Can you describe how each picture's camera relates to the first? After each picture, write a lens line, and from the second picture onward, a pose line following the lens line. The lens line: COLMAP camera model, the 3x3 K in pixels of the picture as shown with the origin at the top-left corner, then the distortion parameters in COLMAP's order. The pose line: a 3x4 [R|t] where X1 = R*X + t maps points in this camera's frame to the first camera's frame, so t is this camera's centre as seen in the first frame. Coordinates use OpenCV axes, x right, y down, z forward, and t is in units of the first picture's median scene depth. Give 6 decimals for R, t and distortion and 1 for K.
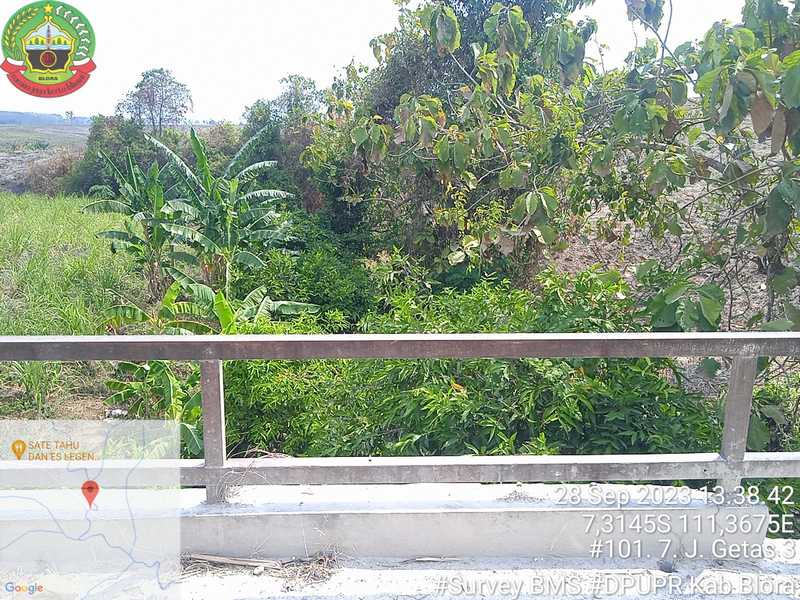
lens RADIAL K [[664.4, 0, 401.1], [0, 664.4, 304.6], [0, 0, 1]] dist [0.078686, -0.095484]
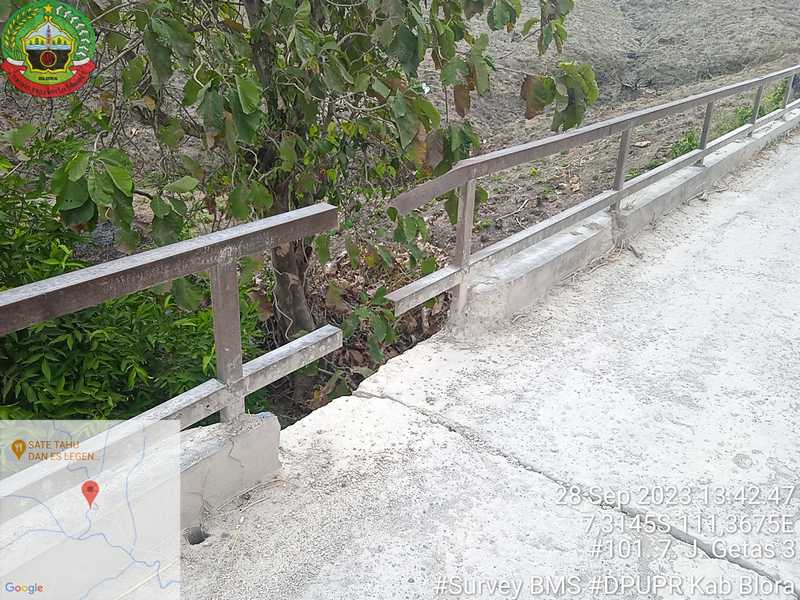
lens RADIAL K [[664.4, 0, 401.1], [0, 664.4, 304.6], [0, 0, 1]] dist [0.078686, -0.095484]
pose [[0.644799, -0.292272, 0.706266, 0.063718], [0.130363, 0.952519, 0.275161, -0.063604], [-0.753153, -0.085353, 0.652285, 0.299051]]
